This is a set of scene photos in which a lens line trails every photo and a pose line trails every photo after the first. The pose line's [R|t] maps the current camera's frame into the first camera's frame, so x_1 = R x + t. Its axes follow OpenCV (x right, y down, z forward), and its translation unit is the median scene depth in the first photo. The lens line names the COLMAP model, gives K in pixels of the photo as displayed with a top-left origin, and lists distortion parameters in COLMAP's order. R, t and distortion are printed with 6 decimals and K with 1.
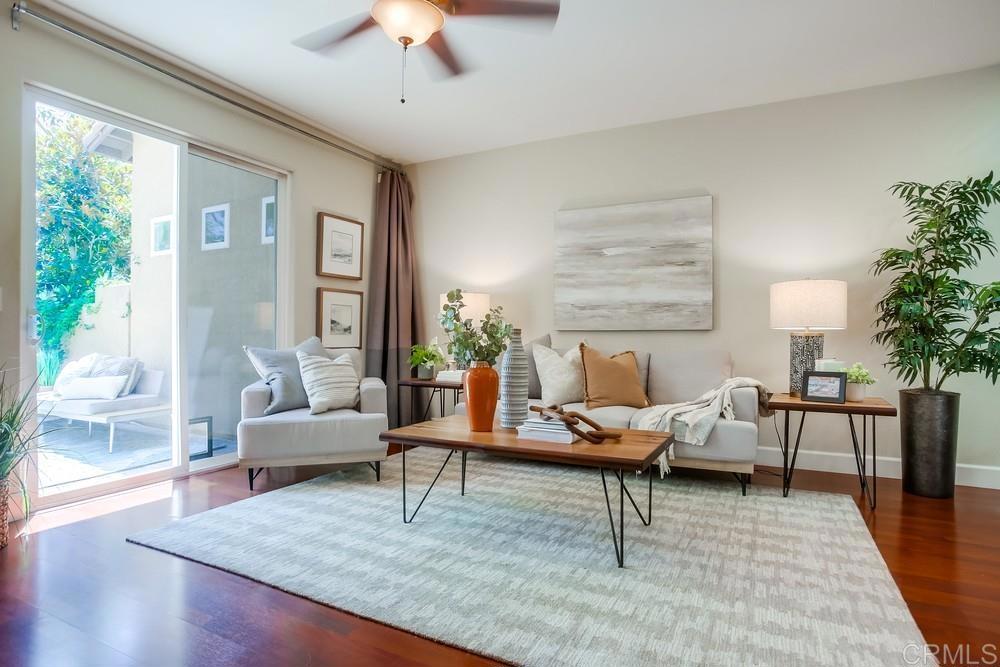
lens RADIAL K [[532.3, 0, 492.4], [0, 532.3, 339.5], [0, 0, 1]] dist [-0.082686, 0.036775]
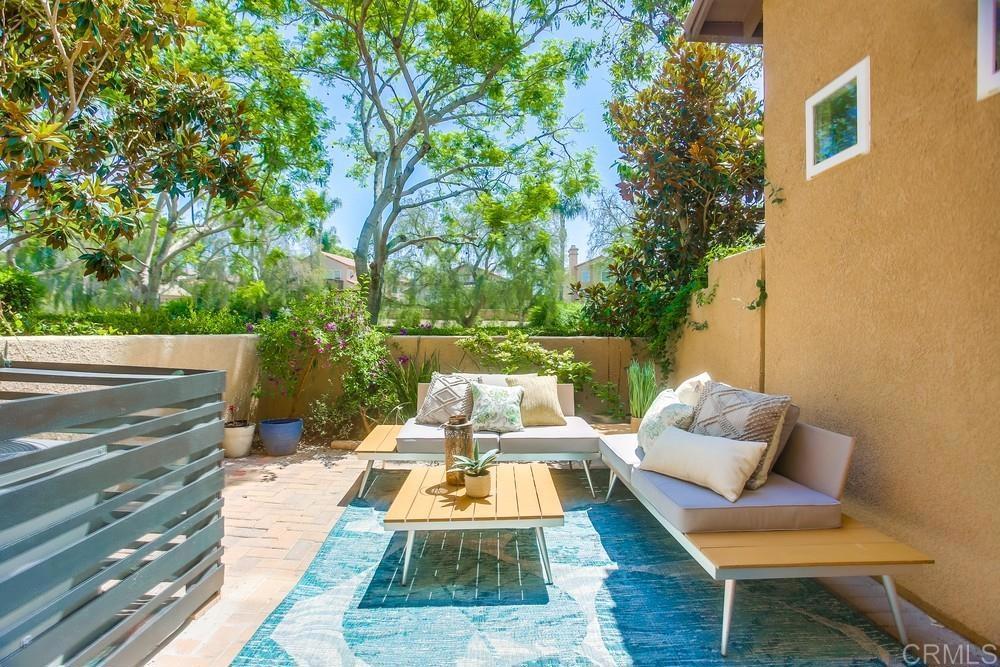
lens RADIAL K [[502.0, 0, 493.2], [0, 502.0, 328.5], [0, 0, 1]] dist [-0.082941, 0.049463]
pose [[0.465780, -0.003851, -0.884892, -0.505688], [-0.008942, 0.999919, -0.009059, -0.018844], [0.884856, 0.012132, 0.465708, 0.679365]]
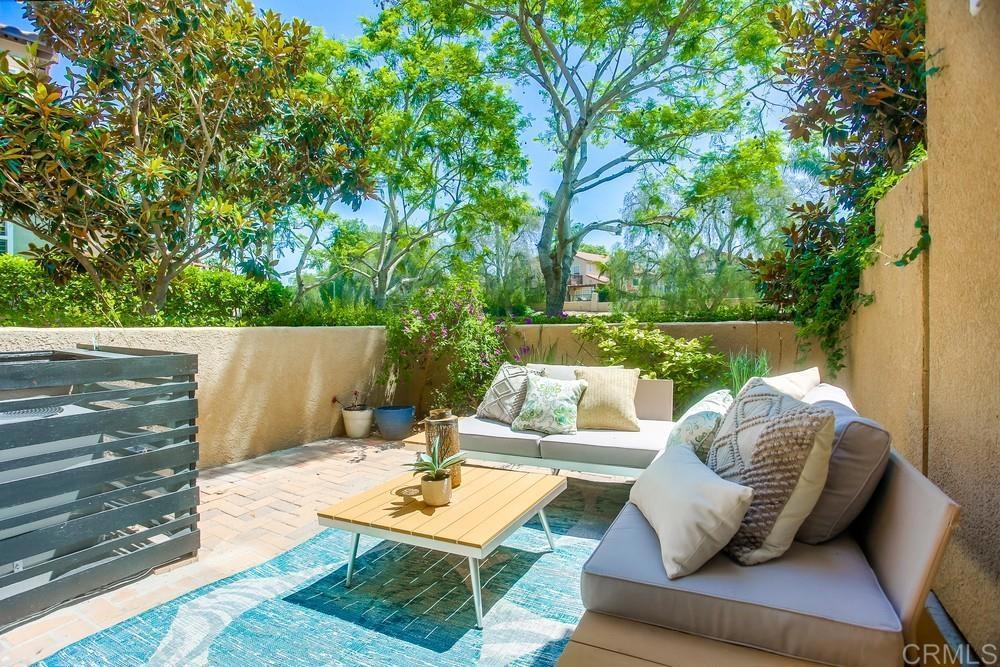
lens RADIAL K [[502.0, 0, 493.2], [0, 502.0, 328.5], [0, 0, 1]] dist [-0.082941, 0.049463]
pose [[-0.010598, 0.002968, -0.999939, -0.529279], [0.009135, 0.999954, 0.002872, -0.006290], [0.999902, -0.009104, -0.010625, 0.969482]]
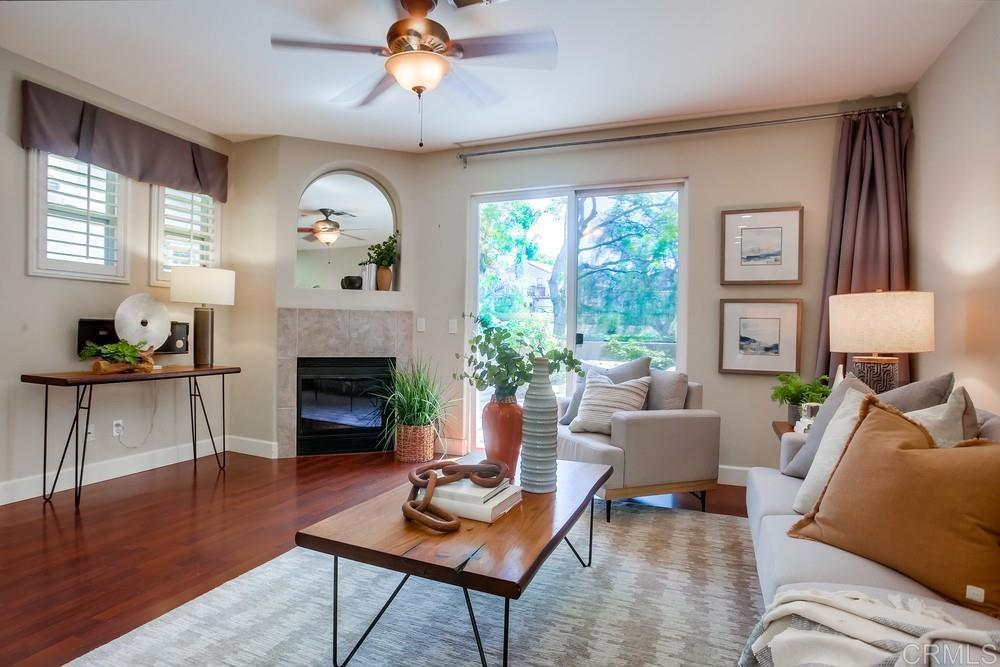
lens RADIAL K [[532.3, 0, 492.4], [0, 532.3, 339.5], [0, 0, 1]] dist [-0.082686, 0.036775]
pose [[0.091164, 0.012301, -0.995760, 0.463906], [-0.022680, 0.999690, 0.010273, -0.031027], [0.995578, 0.021647, 0.091415, 0.520062]]
